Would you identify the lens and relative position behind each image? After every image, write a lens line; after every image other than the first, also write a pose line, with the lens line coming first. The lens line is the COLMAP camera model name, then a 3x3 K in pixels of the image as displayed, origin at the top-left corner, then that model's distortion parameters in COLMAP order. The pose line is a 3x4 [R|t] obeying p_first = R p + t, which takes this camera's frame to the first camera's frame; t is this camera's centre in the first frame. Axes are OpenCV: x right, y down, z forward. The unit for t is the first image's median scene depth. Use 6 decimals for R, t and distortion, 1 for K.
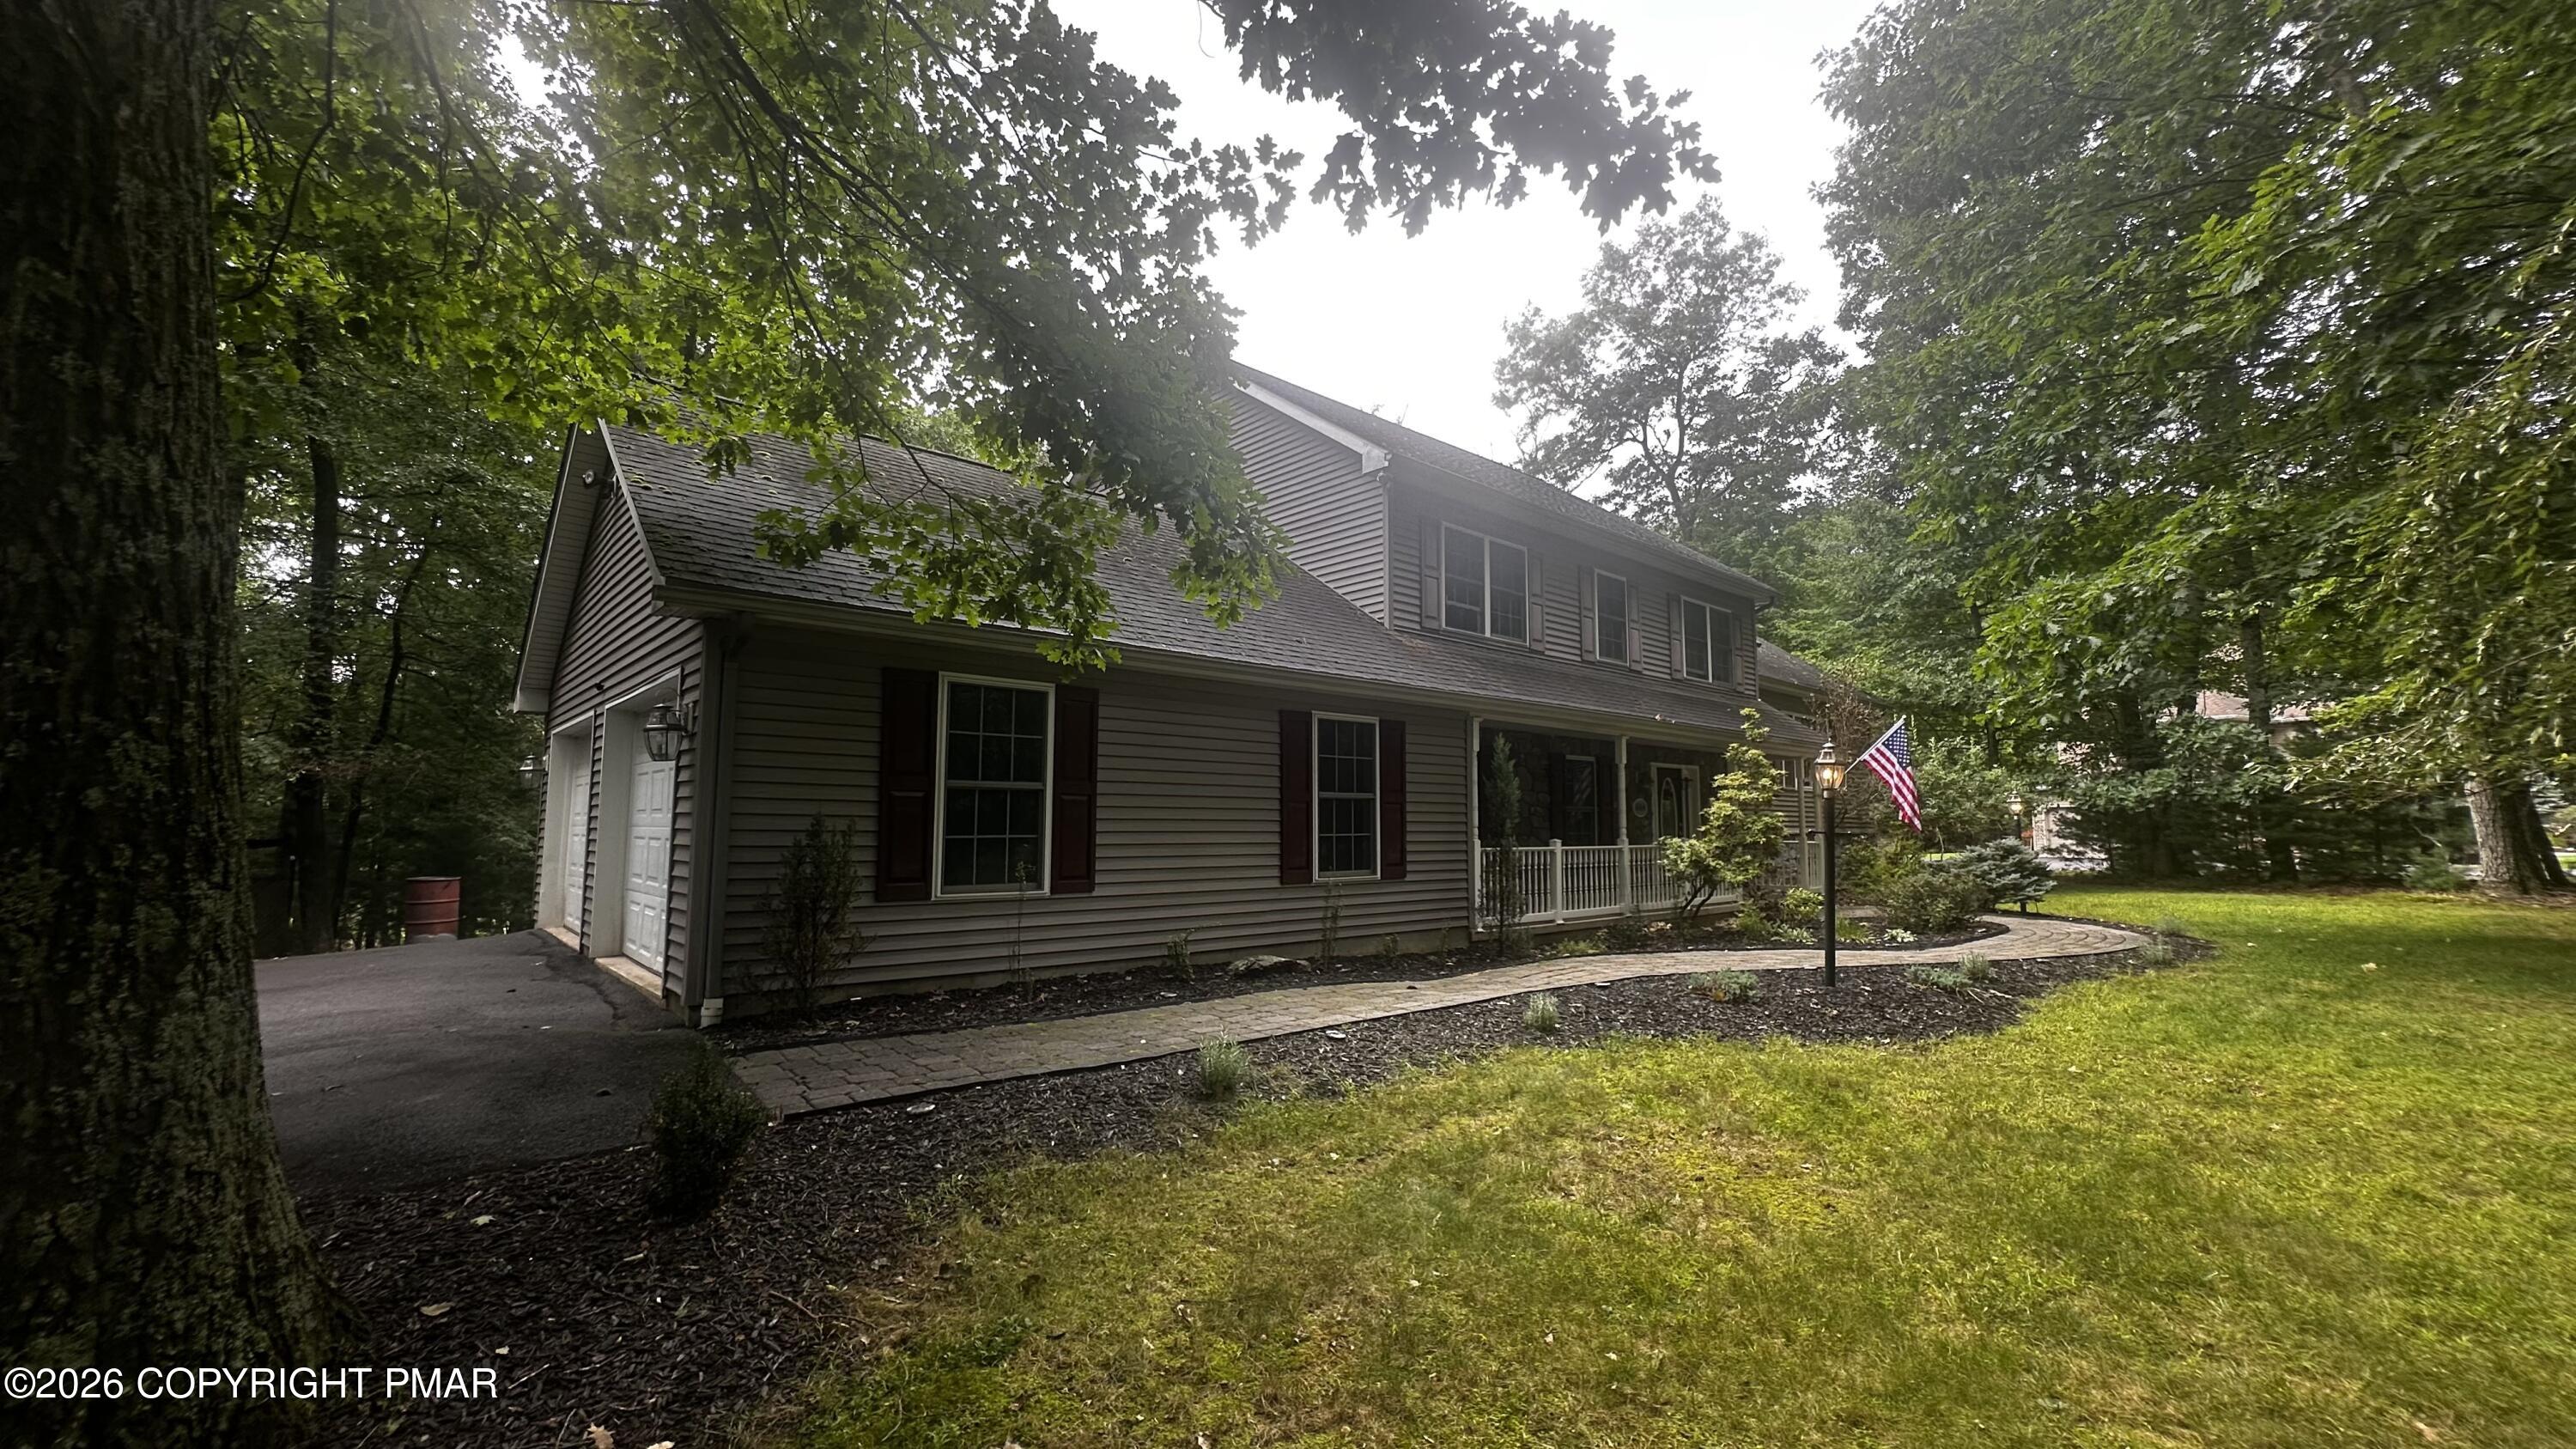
lens RADIAL K [[1028.5, 0, 1289.6], [0, 1028.5, 724.3], [0, 0, 1]] dist [-0.005702, 0.000233]
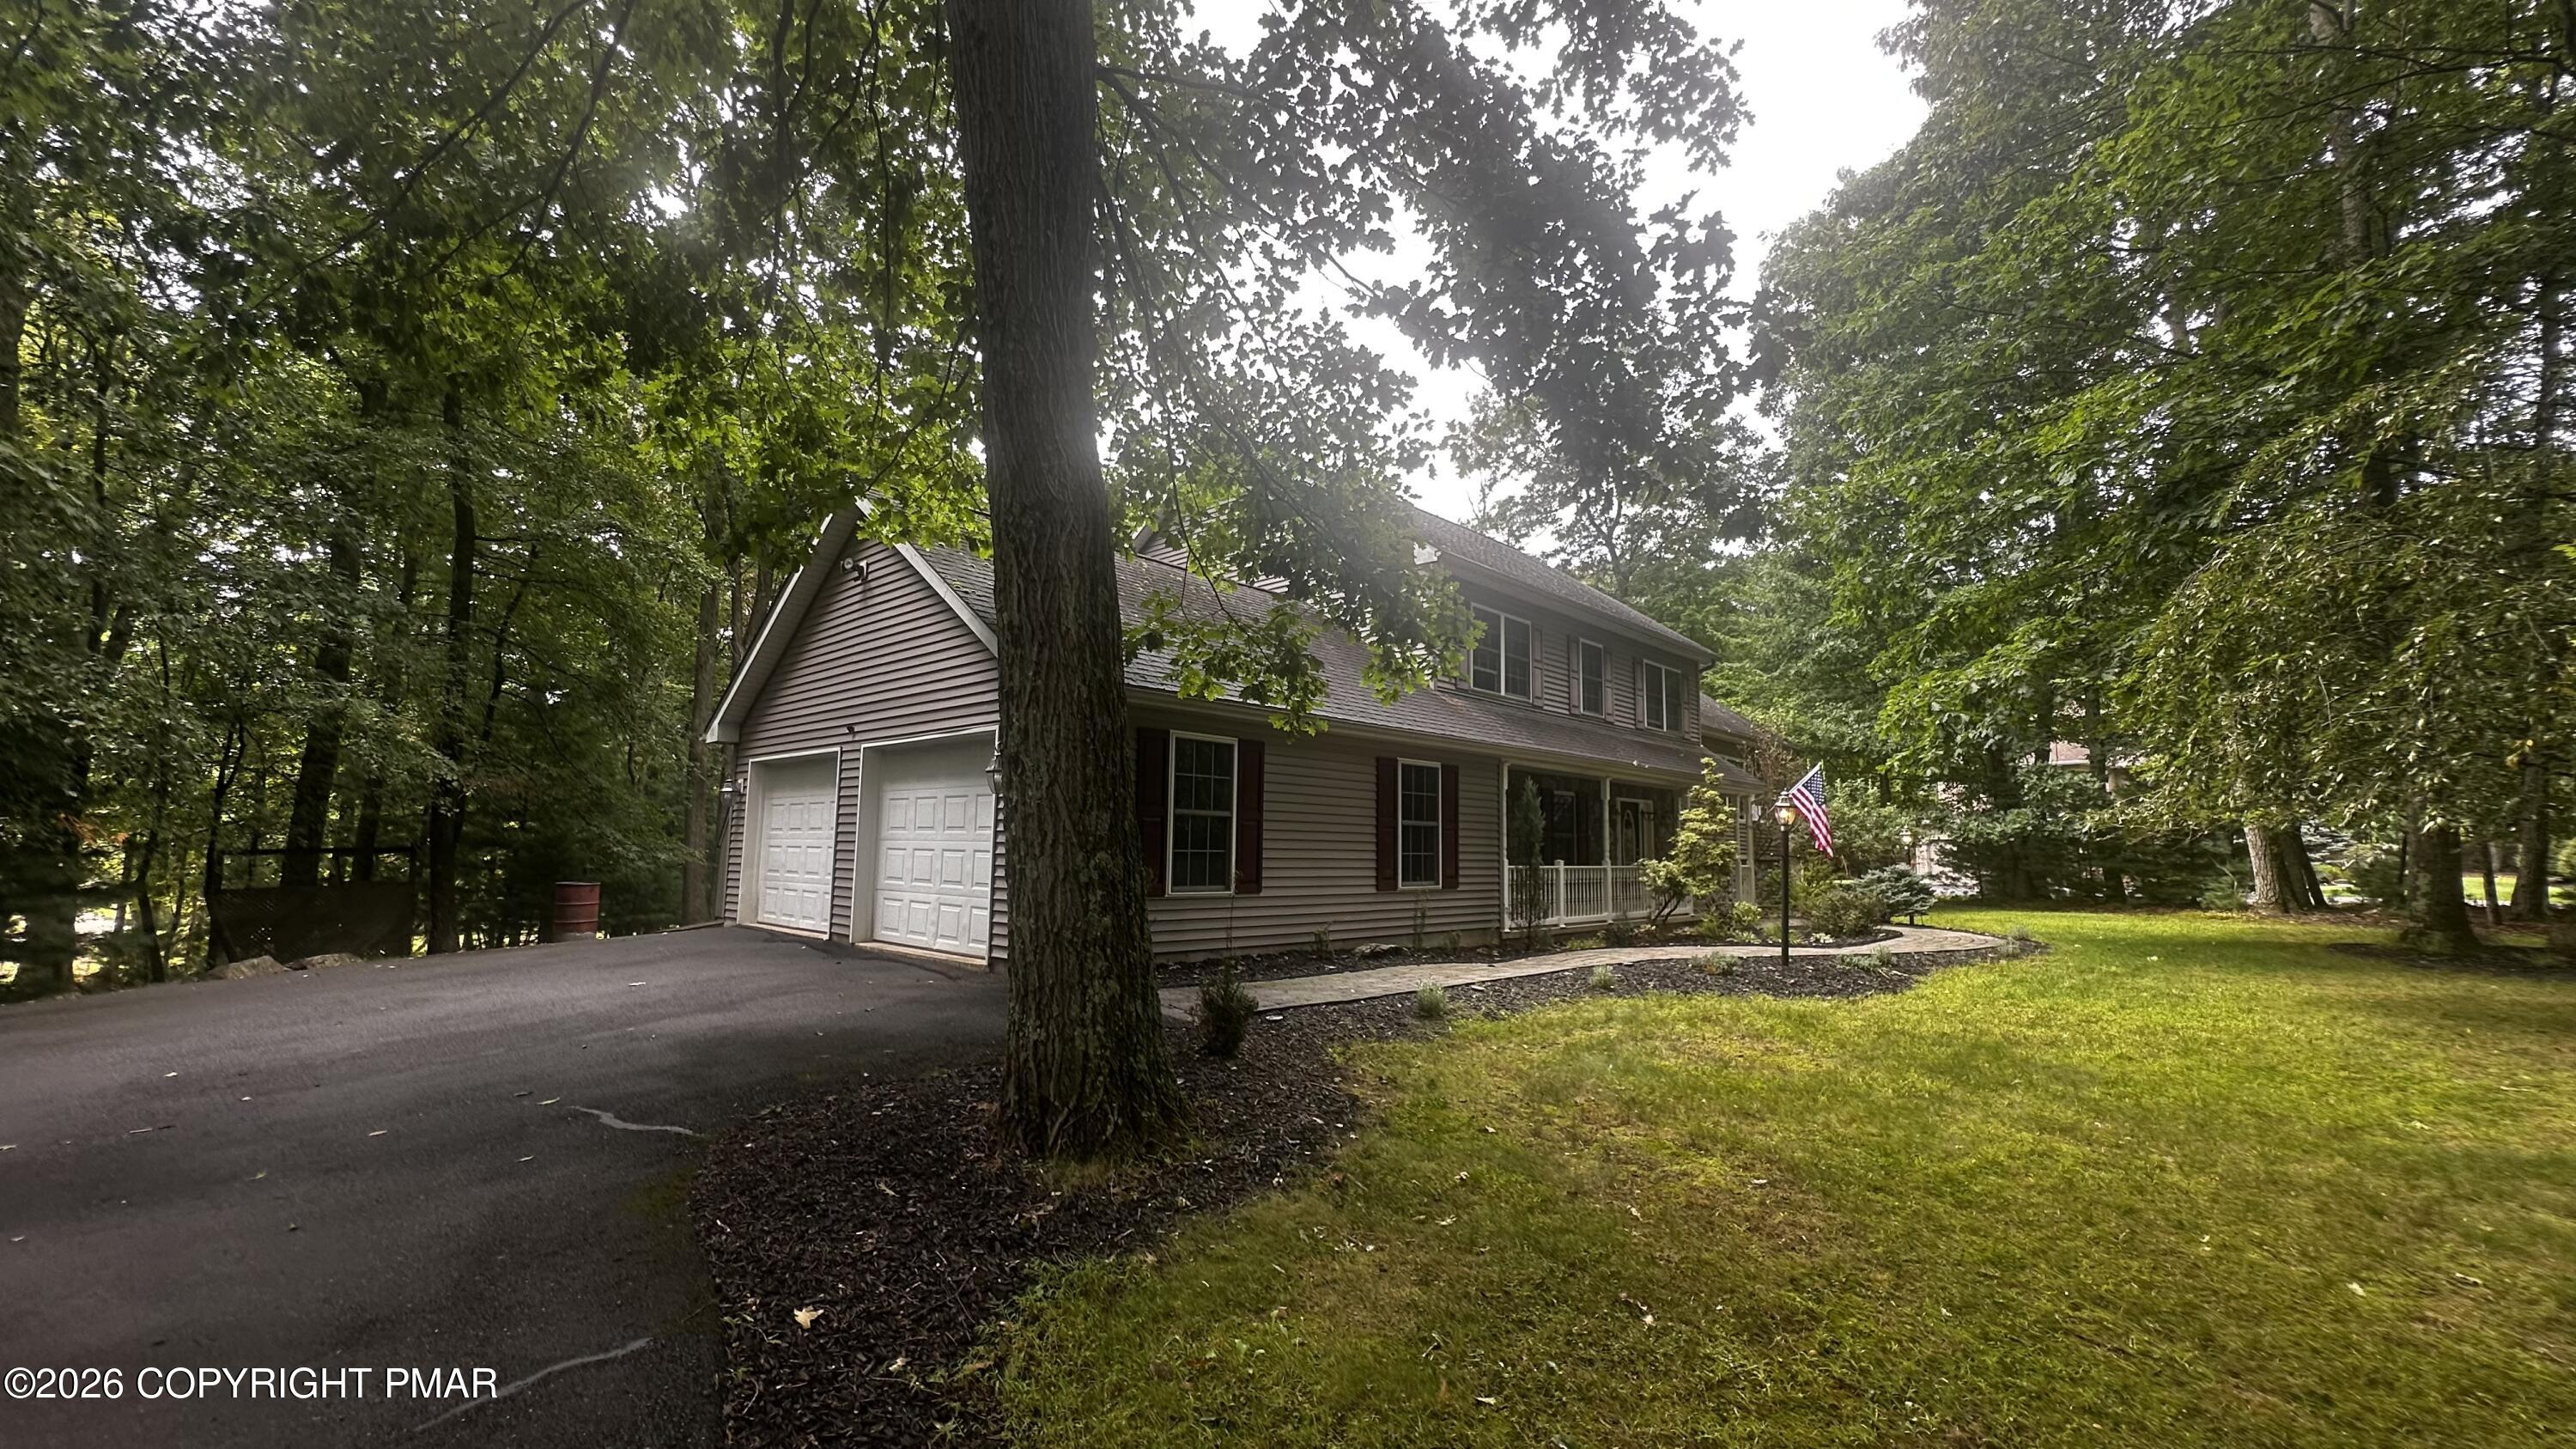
lens RADIAL K [[1028.5, 0, 1291.6], [0, 1028.5, 724.1], [0, 0, 1]] dist [-0.005702, 0.000233]
pose [[0.996468, 0.022428, 0.080925, -0.169039], [-0.020665, 0.999532, -0.022551, -0.018274], [-0.081393, 0.020799, 0.996465, -0.221740]]
